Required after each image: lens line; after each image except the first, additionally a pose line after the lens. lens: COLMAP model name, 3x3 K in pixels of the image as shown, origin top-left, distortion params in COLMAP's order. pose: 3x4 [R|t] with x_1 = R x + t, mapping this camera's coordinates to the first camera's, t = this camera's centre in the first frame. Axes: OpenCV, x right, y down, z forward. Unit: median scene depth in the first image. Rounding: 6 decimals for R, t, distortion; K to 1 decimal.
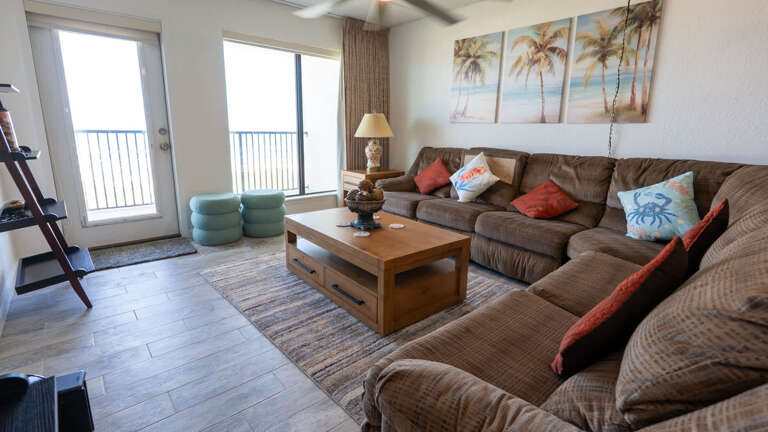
lens RADIAL K [[357.0, 0, 389.7], [0, 357.0, 202.3], [0, 0, 1]] dist [-0.000300, -0.000005]
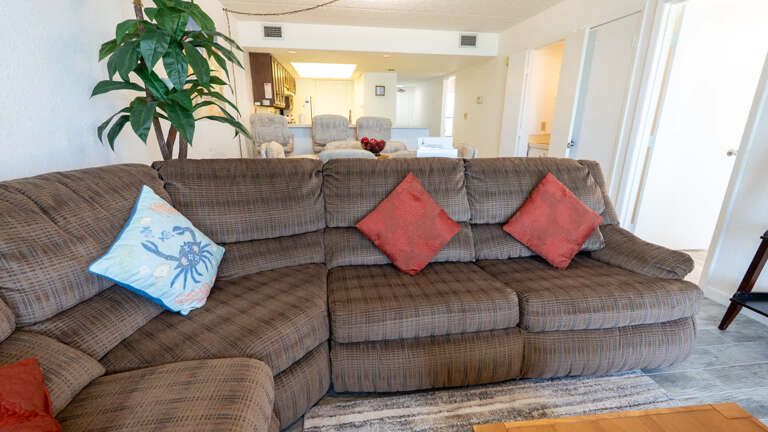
lens RADIAL K [[358.0, 0, 387.5], [0, 358.0, 231.7], [0, 0, 1]] dist [-0.000613, -0.000279]
pose [[-0.828910, -0.195090, 0.524259, 0.100372], [0.086264, 0.881419, 0.464390, -0.188274], [-0.552690, 0.430162, -0.713788, 0.871631]]
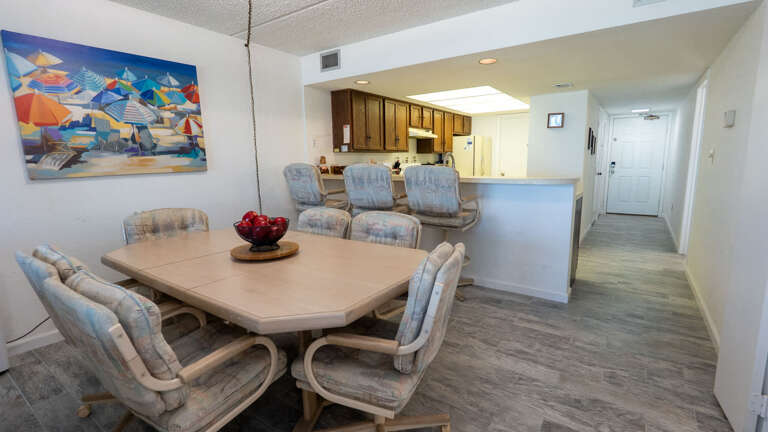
lens RADIAL K [[355.9, 0, 386.2], [0, 355.9, 215.1], [0, 0, 1]] dist [-0.001944, -0.000384]
pose [[-0.217223, -0.166889, 0.961749, 0.224960], [0.205597, 0.955350, 0.212216, 0.006381], [-0.954224, 0.243831, -0.173212, -0.191037]]
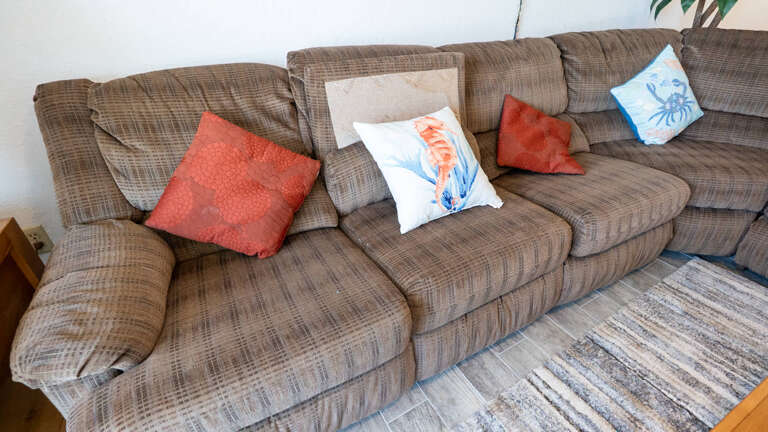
lens RADIAL K [[350.5, 0, 387.9], [0, 350.5, 215.4], [0, 0, 1]] dist [-0.004009, -0.000450]
pose [[0.216526, -0.527276, 0.821642, -0.123544], [0.214705, 0.846722, 0.486790, -0.199380], [-0.952375, 0.071008, 0.296546, 0.985856]]
